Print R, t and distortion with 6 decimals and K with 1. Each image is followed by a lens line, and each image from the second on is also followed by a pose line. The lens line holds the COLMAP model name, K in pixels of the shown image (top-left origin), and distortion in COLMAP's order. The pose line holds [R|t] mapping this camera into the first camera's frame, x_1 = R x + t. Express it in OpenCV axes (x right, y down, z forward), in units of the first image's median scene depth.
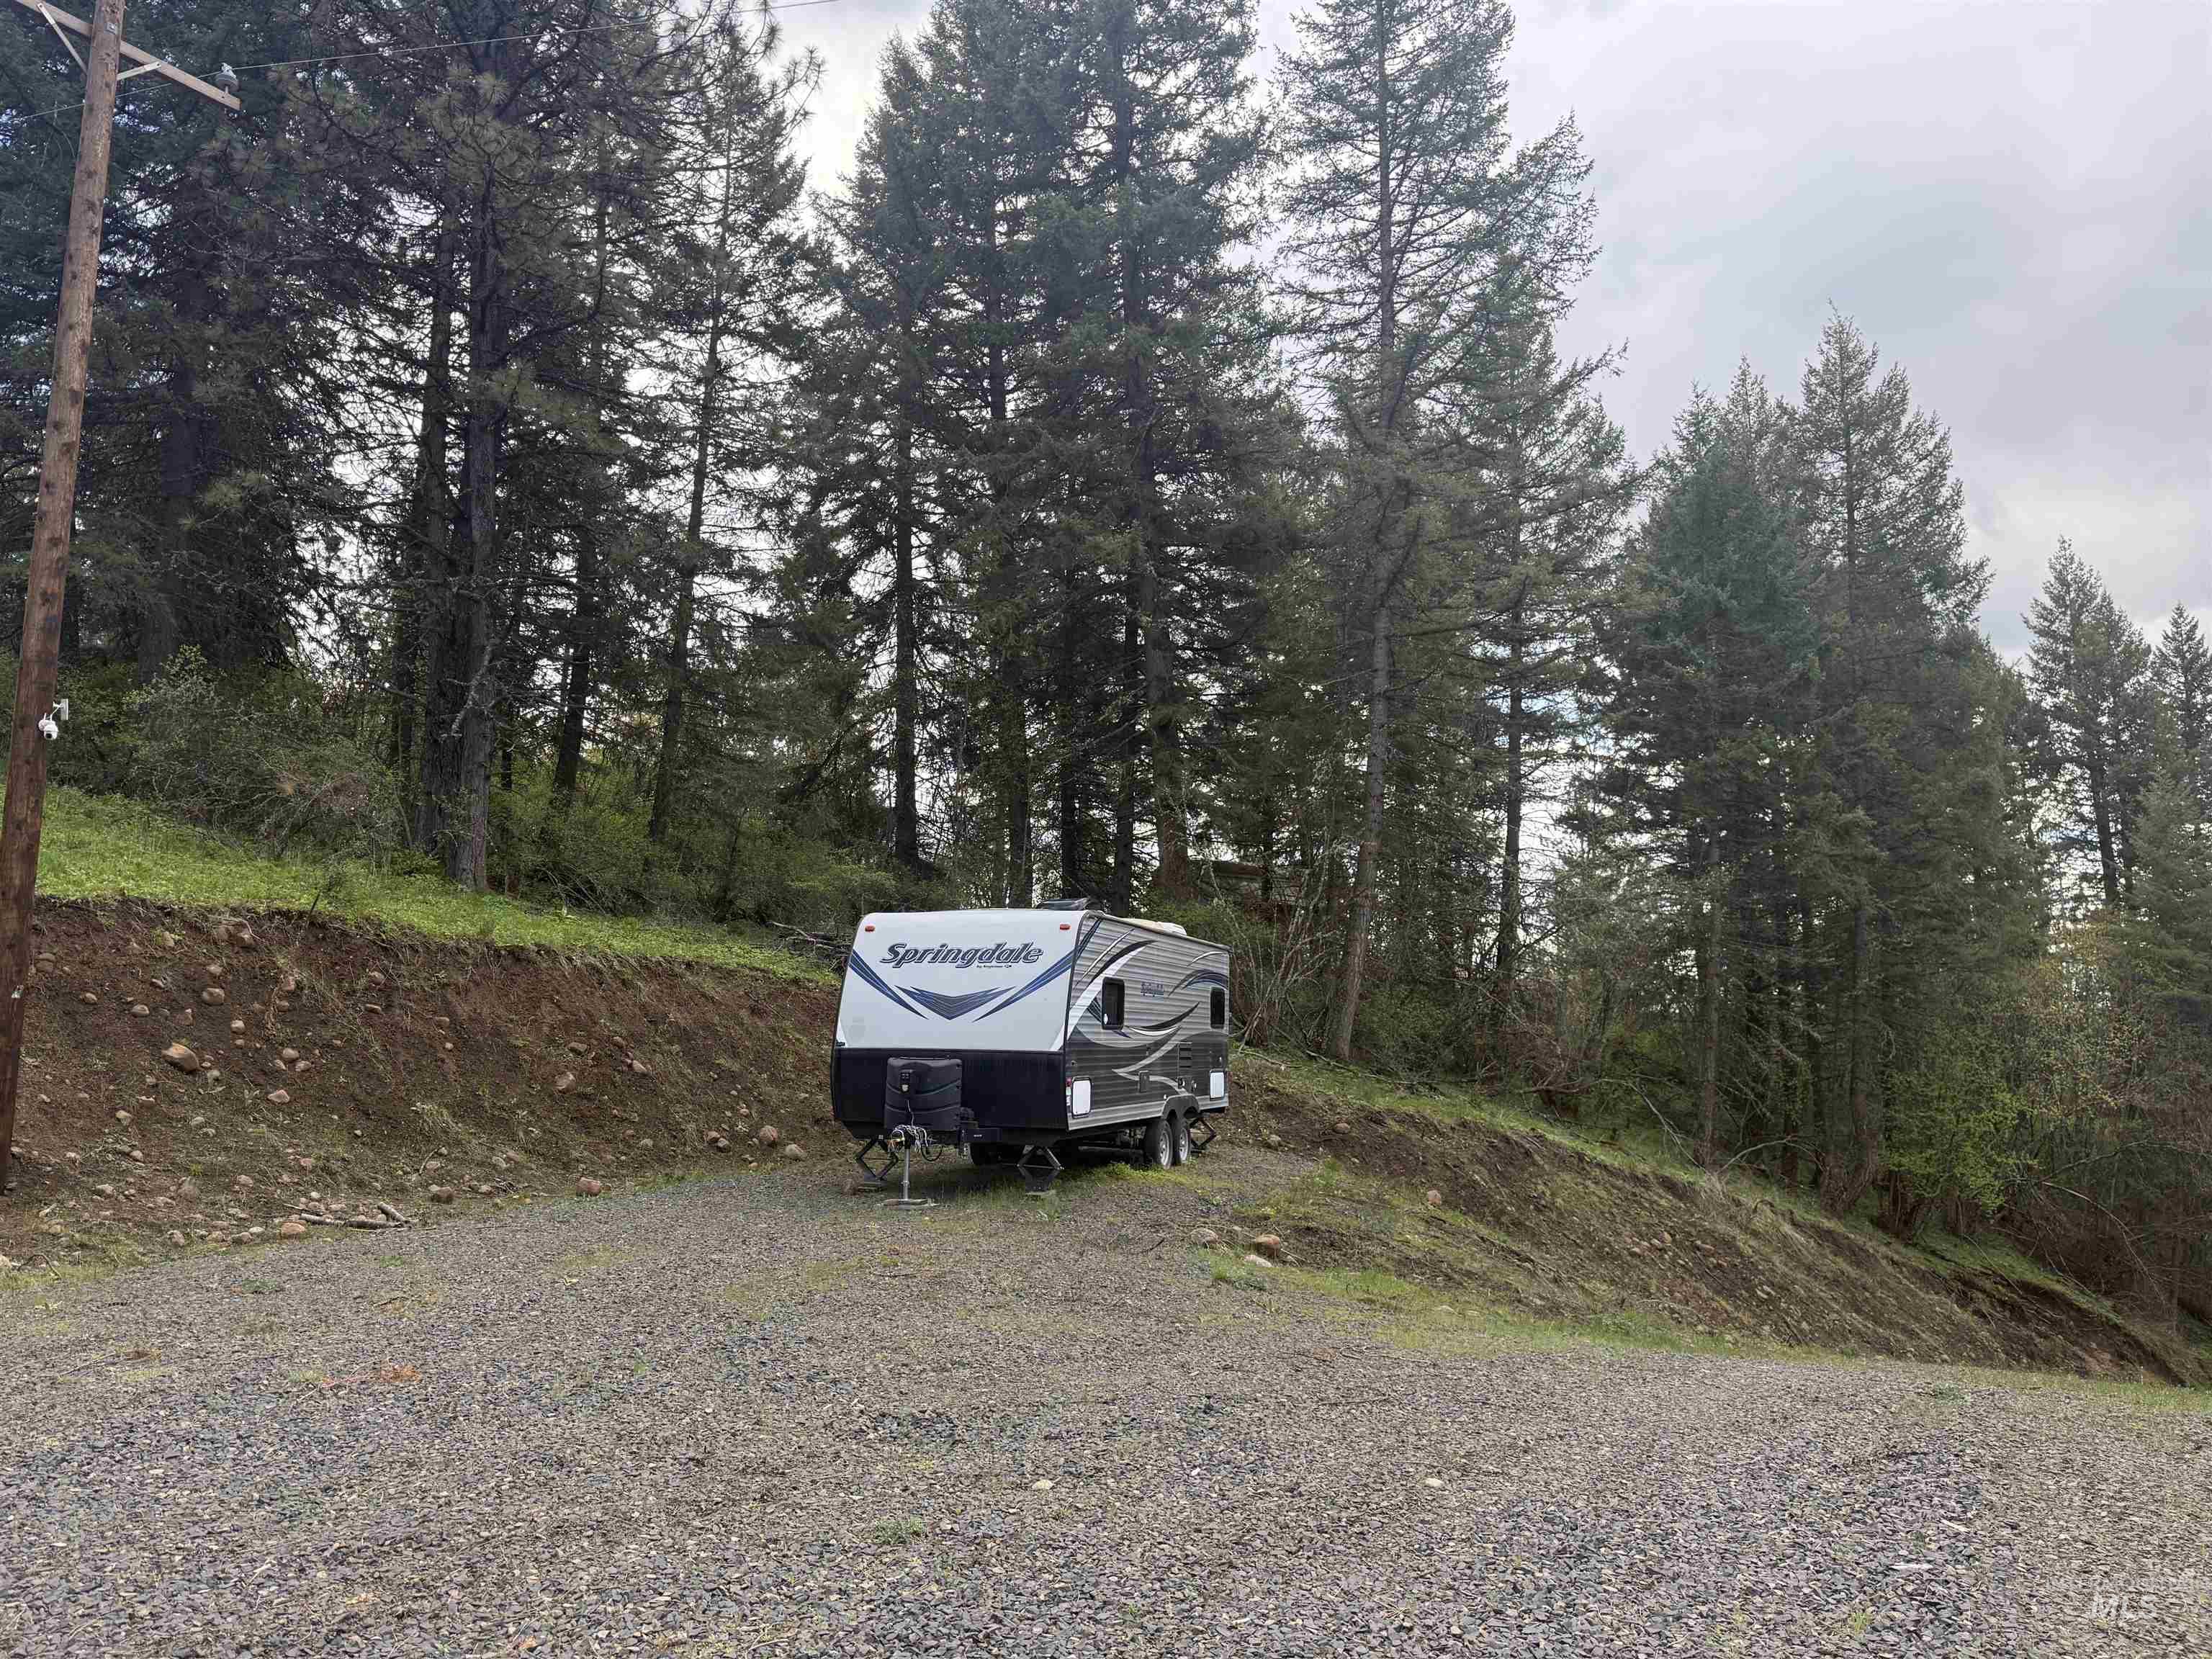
lens RADIAL K [[1586.6, 0, 1104.4], [0, 1586.6, 851.5], [0, 0, 1]] dist [0.072337, -0.122705]
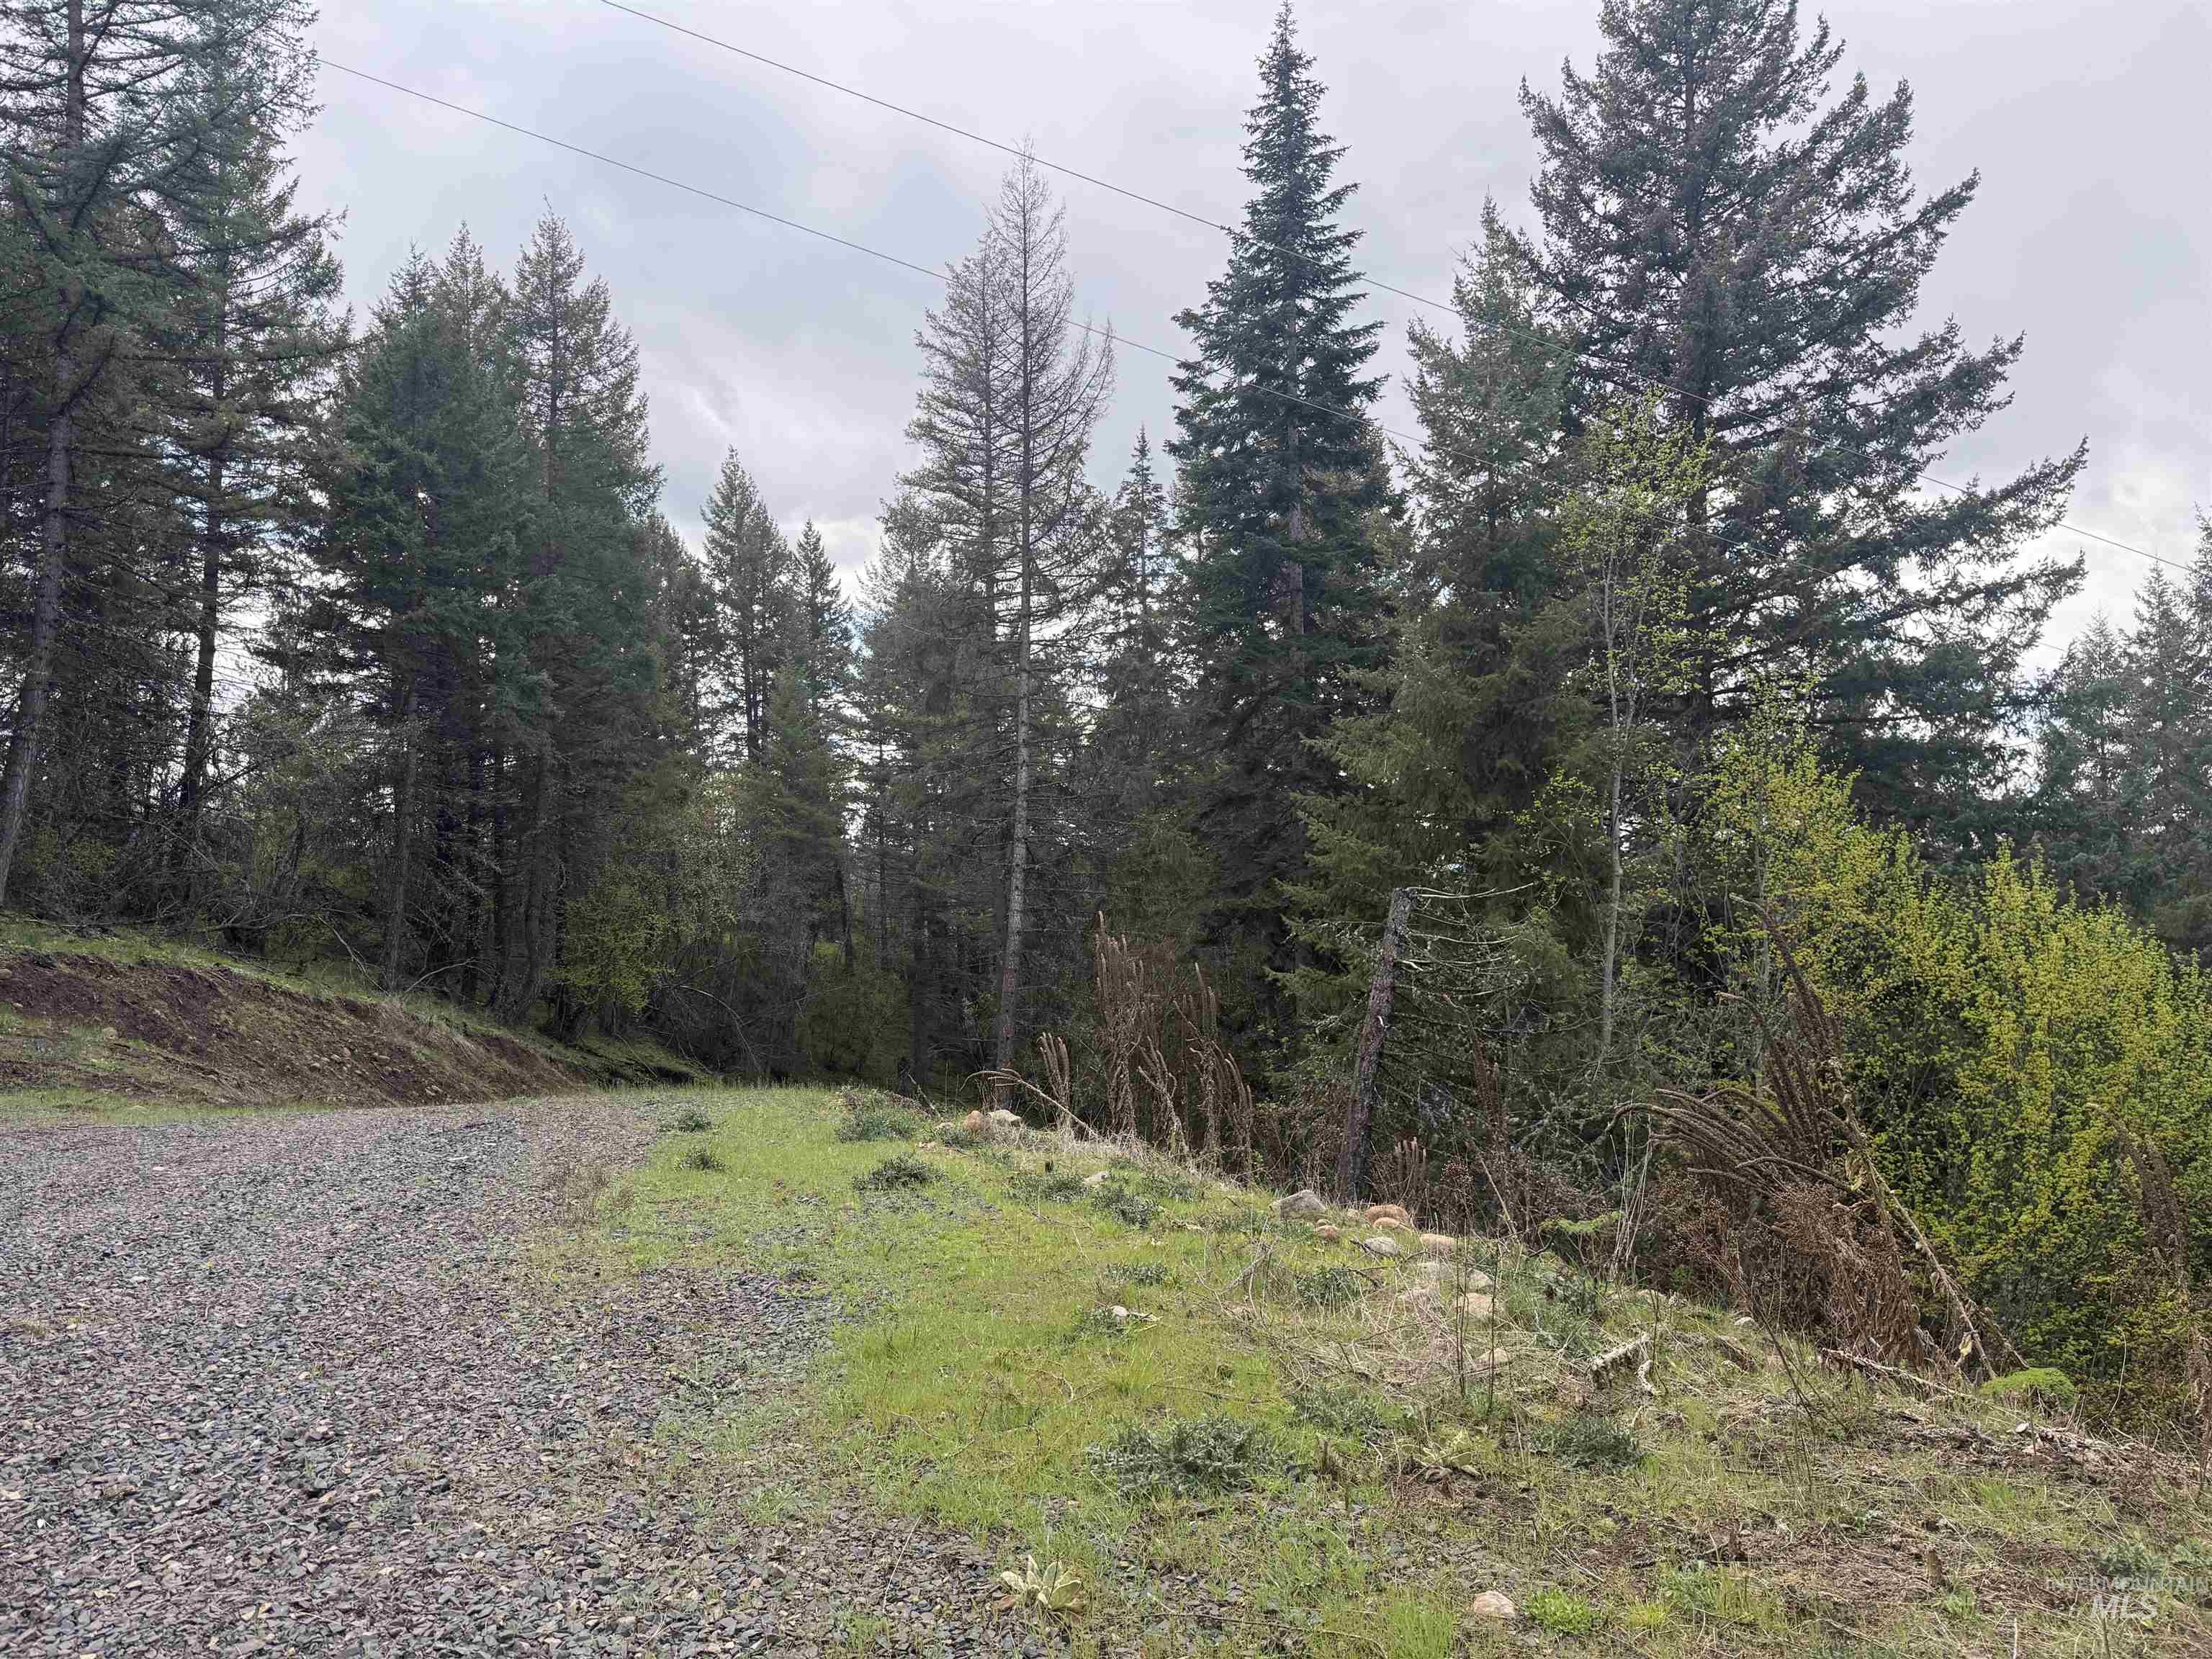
lens RADIAL K [[1547.1, 0, 1106.0], [0, 1547.1, 829.5], [0, 0, 1]] dist [0.069285, -0.113174]
pose [[0.712825, 0.007586, 0.701301, -0.019589], [-0.070059, 0.995710, 0.060440, -0.009158], [-0.697834, -0.092216, 0.710298, -0.068899]]
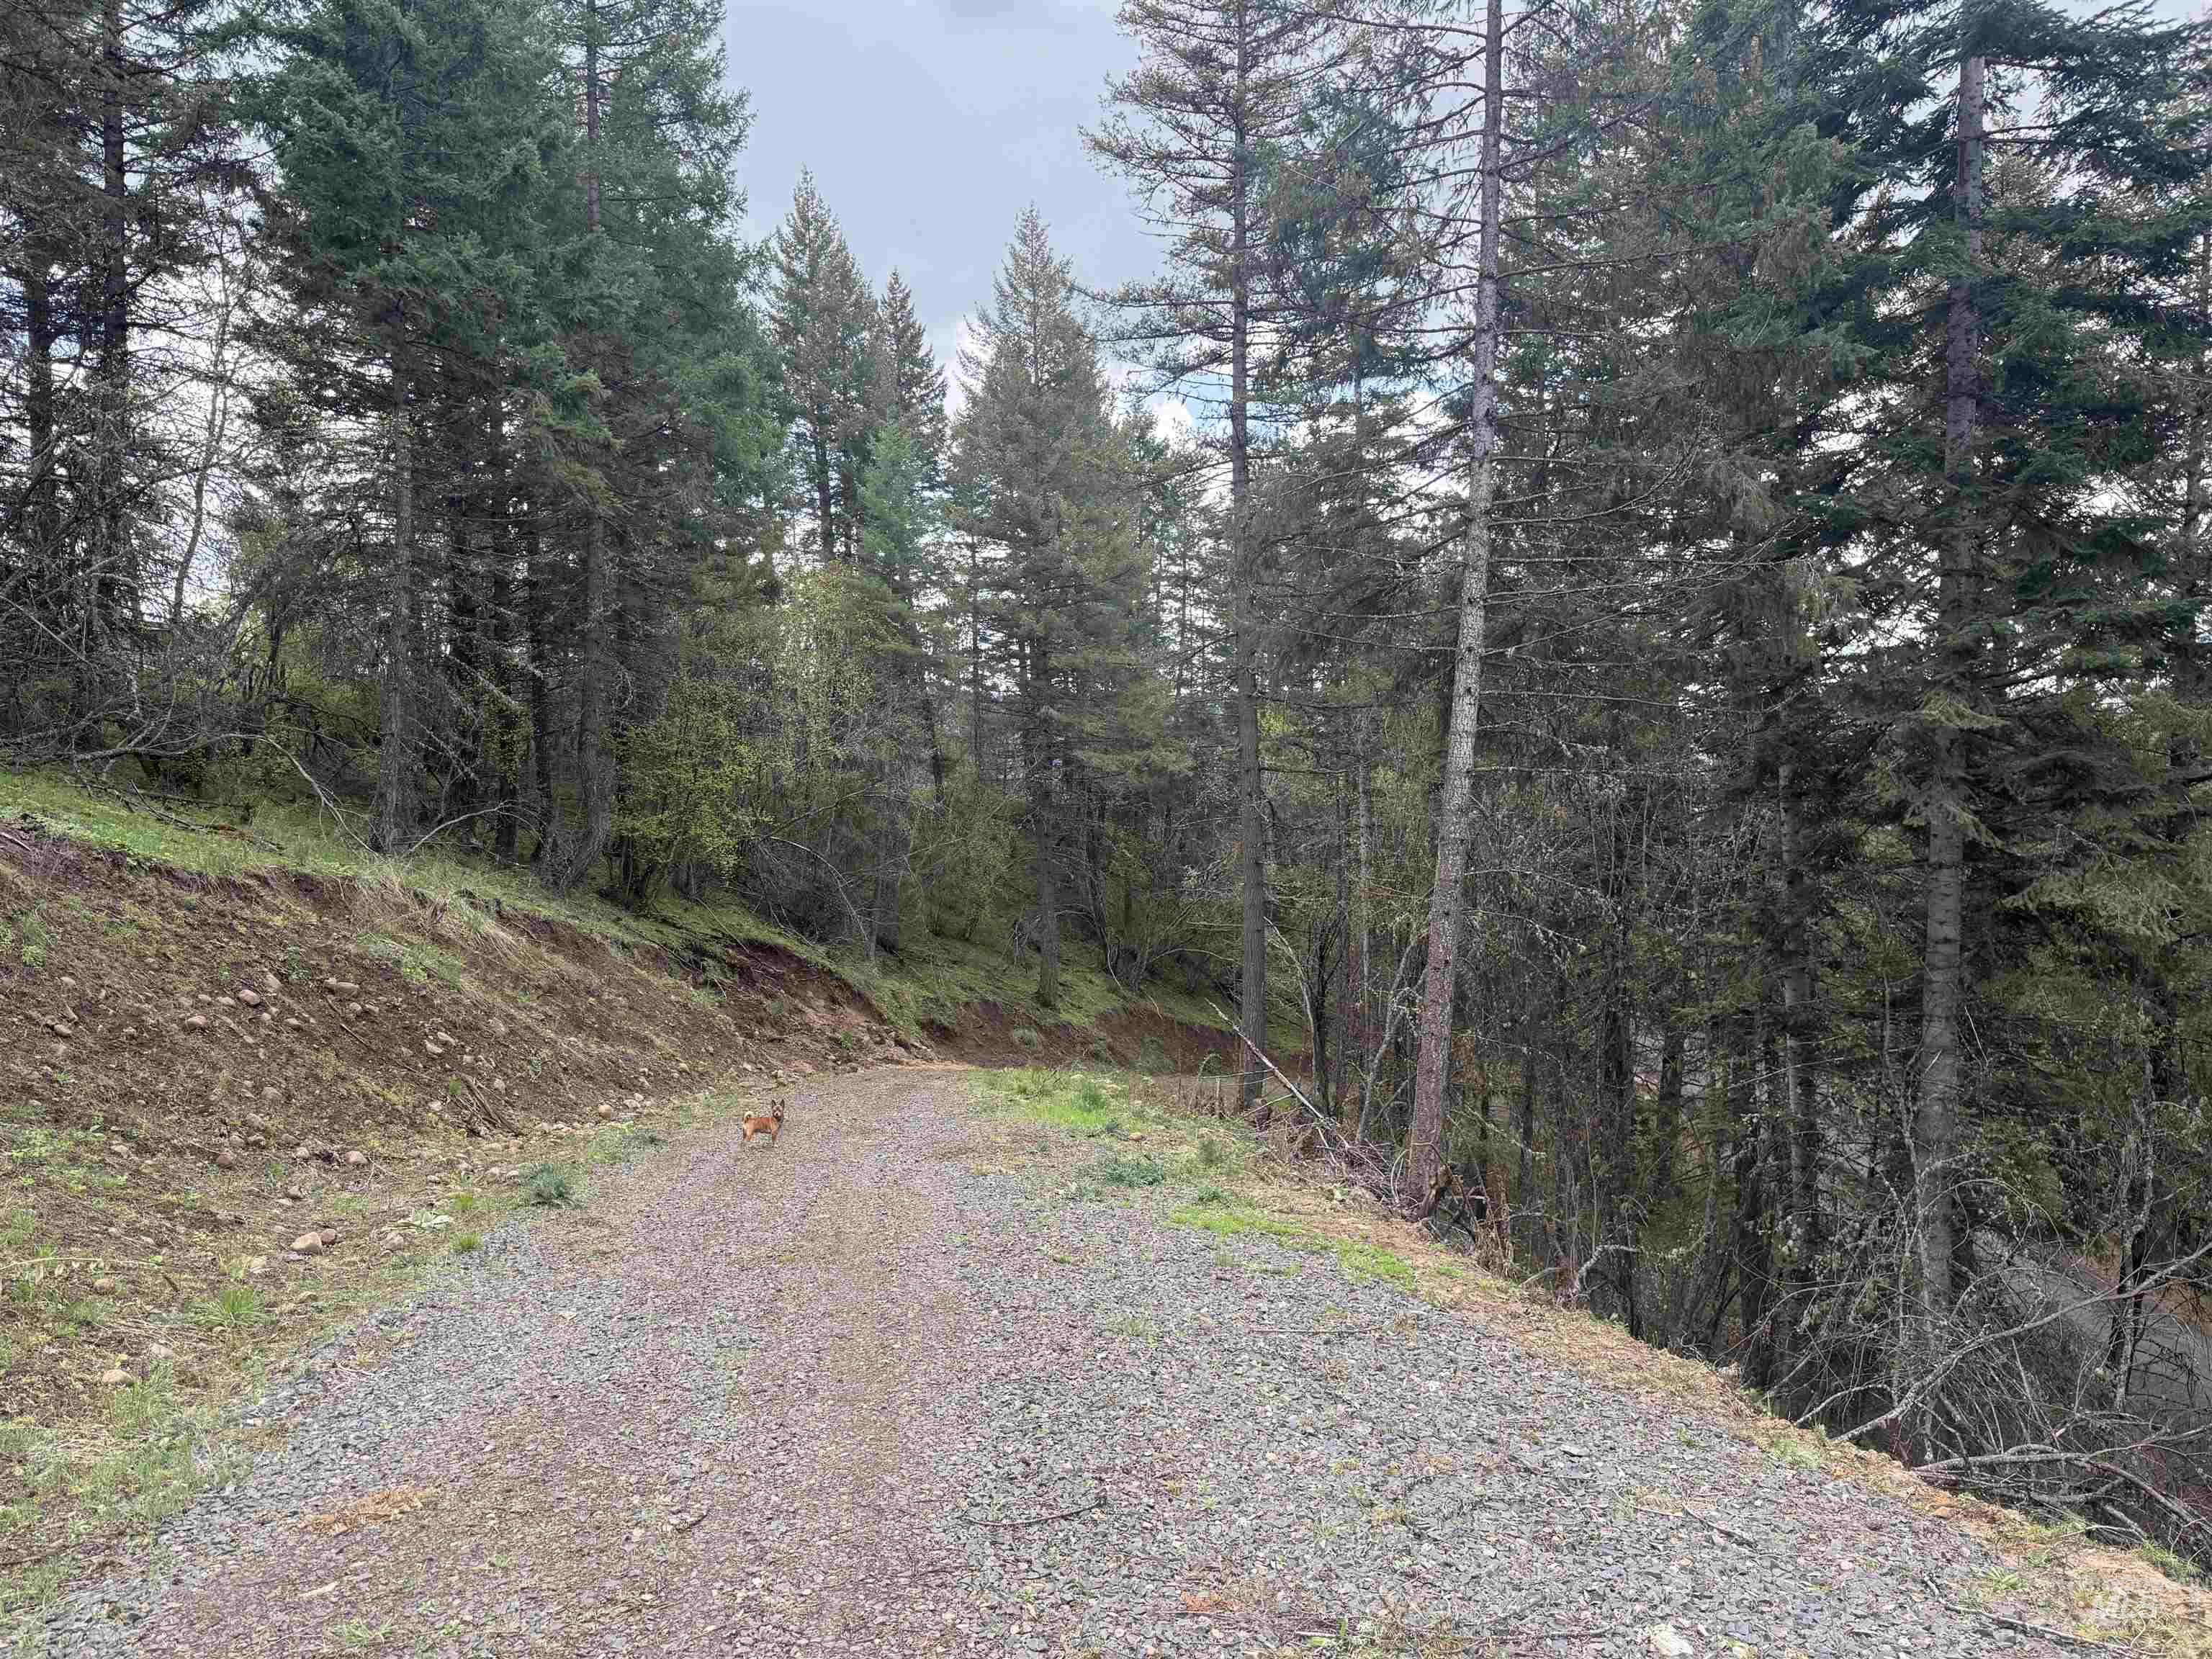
lens RADIAL K [[1586.6, 0, 1104.4], [0, 1586.6, 851.5], [0, 0, 1]] dist [0.072337, -0.122705]
pose [[0.735023, -0.064361, 0.674980, 0.091394], [-0.075549, 0.981512, 0.175860, 0.032936], [-0.673820, -0.180255, 0.716572, 0.189181]]
